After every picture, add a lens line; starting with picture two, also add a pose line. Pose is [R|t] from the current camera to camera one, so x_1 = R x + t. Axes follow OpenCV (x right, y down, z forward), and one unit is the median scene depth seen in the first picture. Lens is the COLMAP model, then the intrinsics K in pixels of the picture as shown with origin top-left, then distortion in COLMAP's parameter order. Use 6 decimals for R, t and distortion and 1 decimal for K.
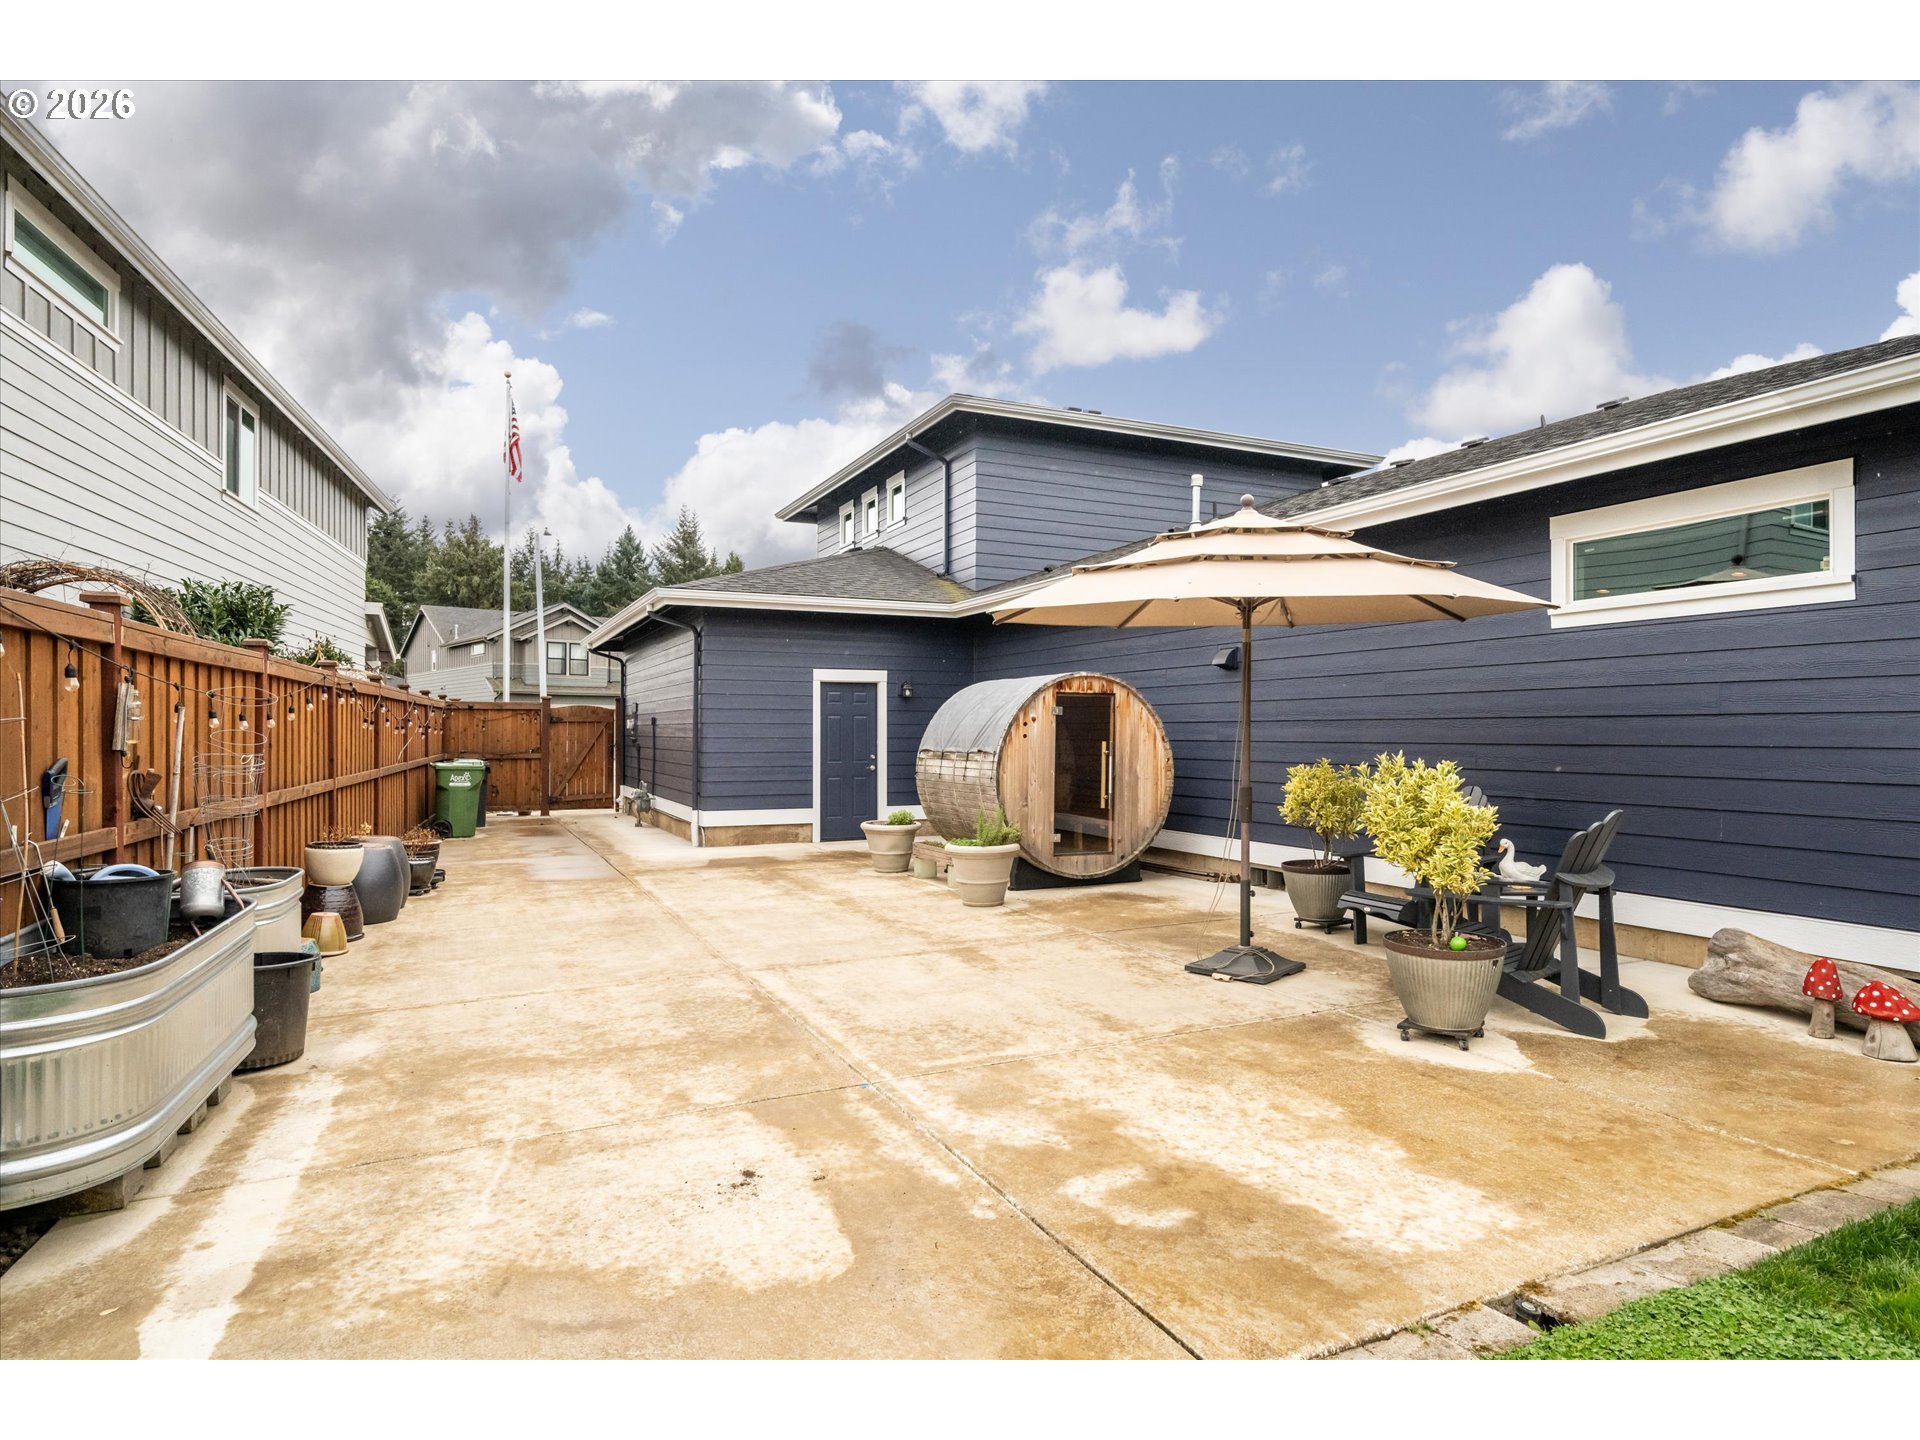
lens RADIAL K [[1064.8, 0, 960.5], [0, 1064.8, 721.0], [0, 0, 1]] dist [0.002676, -0.000776]
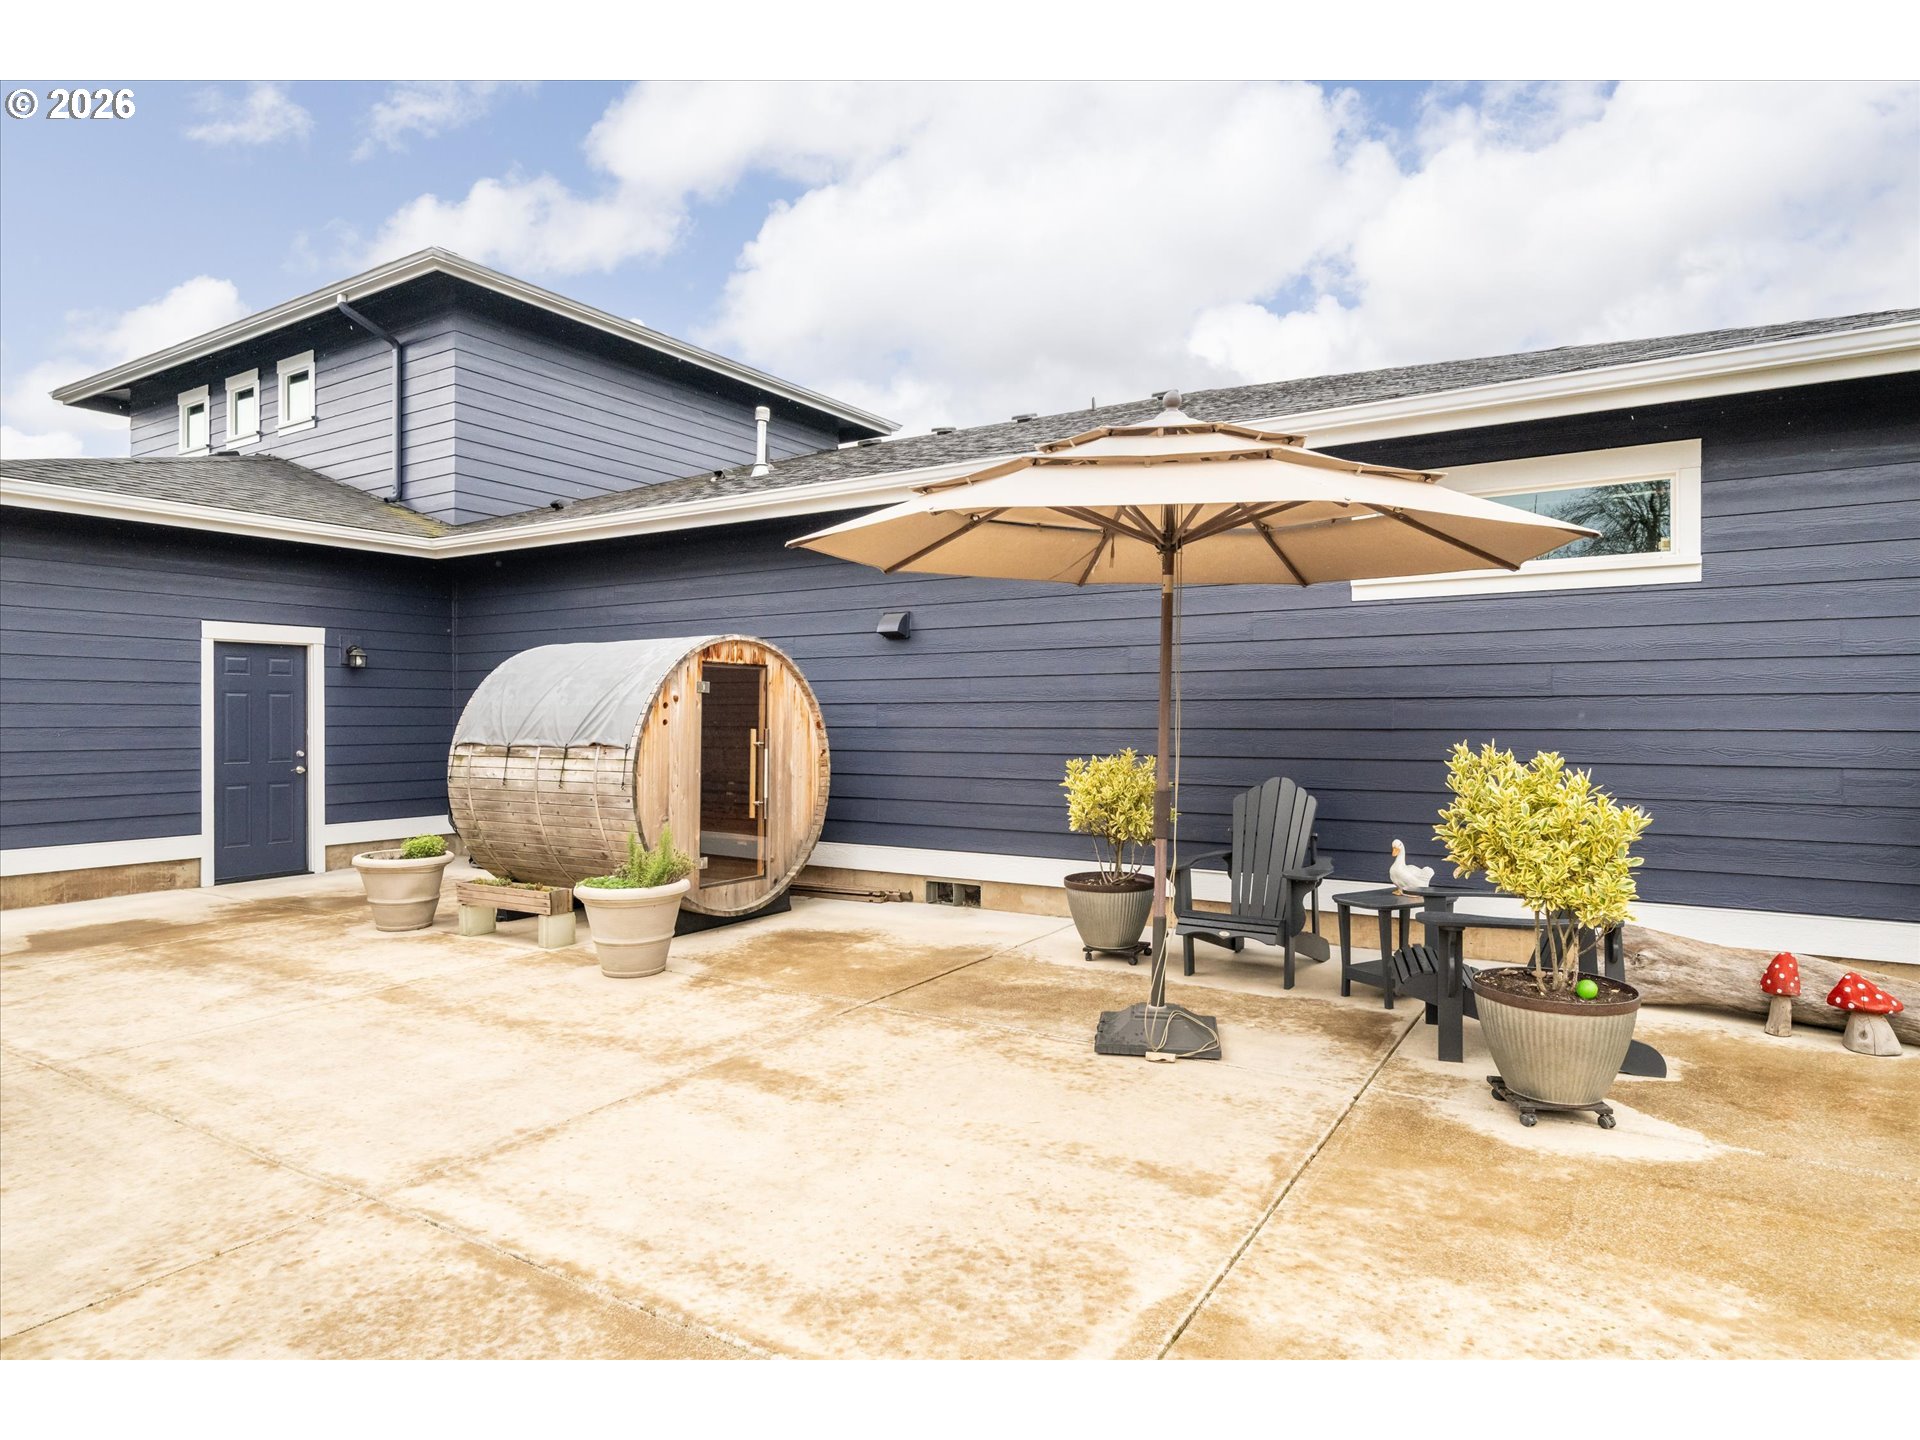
lens RADIAL K [[1105.7, 0, 953.1], [0, 1105.7, 715.5], [0, 0, 1]] dist [-0.003557, 0.001244]
pose [[0.844751, -0.000770, 0.535159, -0.165414], [-0.003818, 0.999965, 0.007465, 0.003361], [-0.535146, -0.008349, 0.844719, 0.273461]]
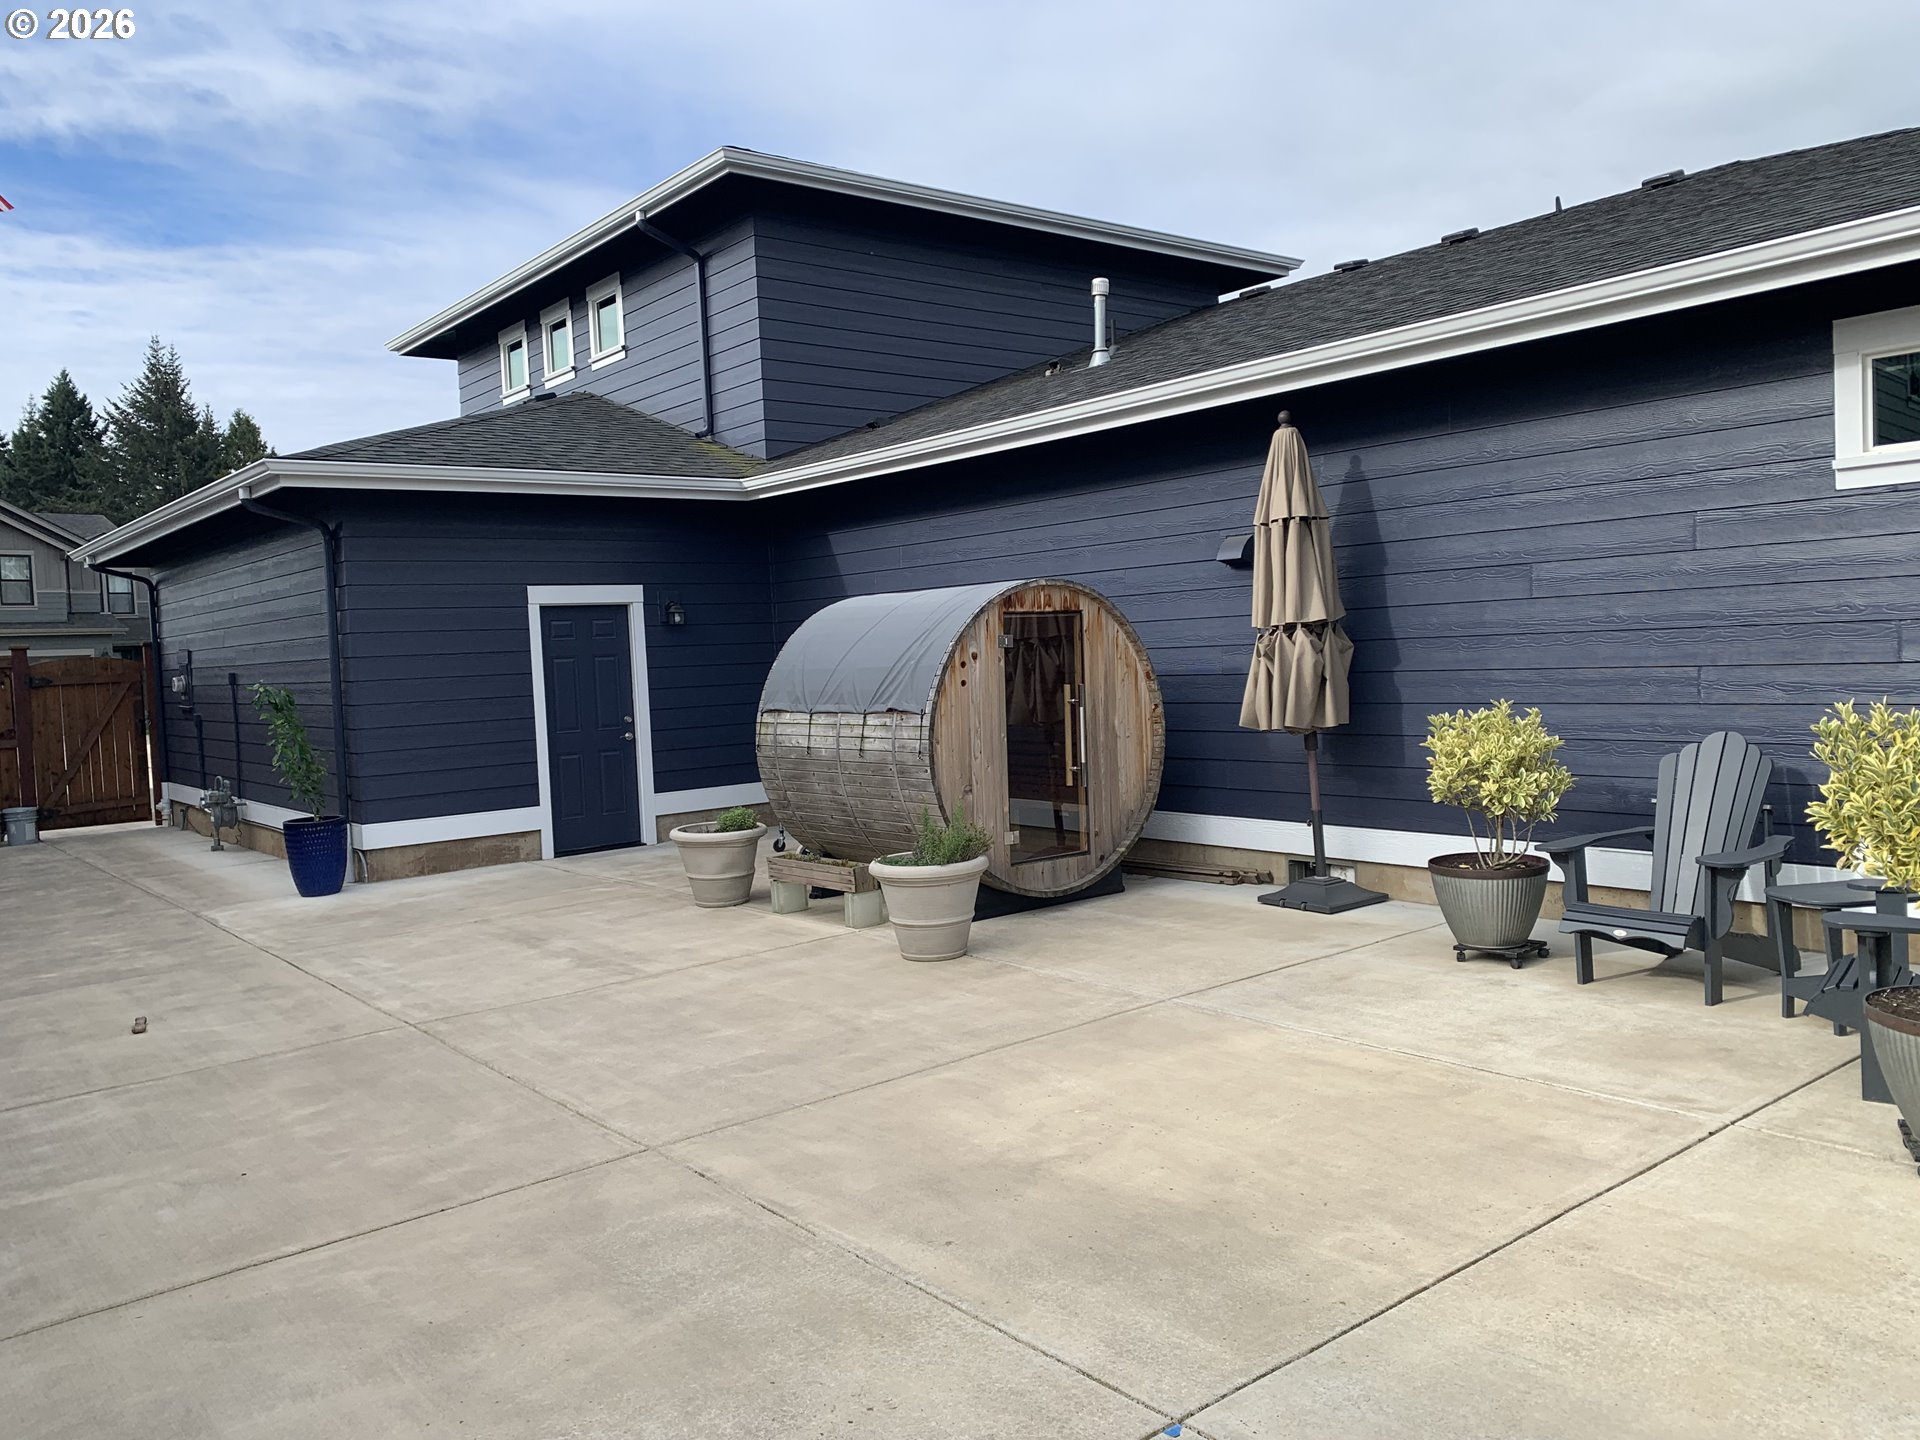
lens RADIAL K [[1440.6, 0, 930.0], [0, 1440.6, 711.3], [0, 0, 1]] dist [0.058207, -0.047795]
pose [[0.974495, -0.054773, 0.217623, -0.143186], [0.044028, 0.997574, 0.053922, -0.015820], [-0.220048, -0.042965, 0.974542, 0.161725]]
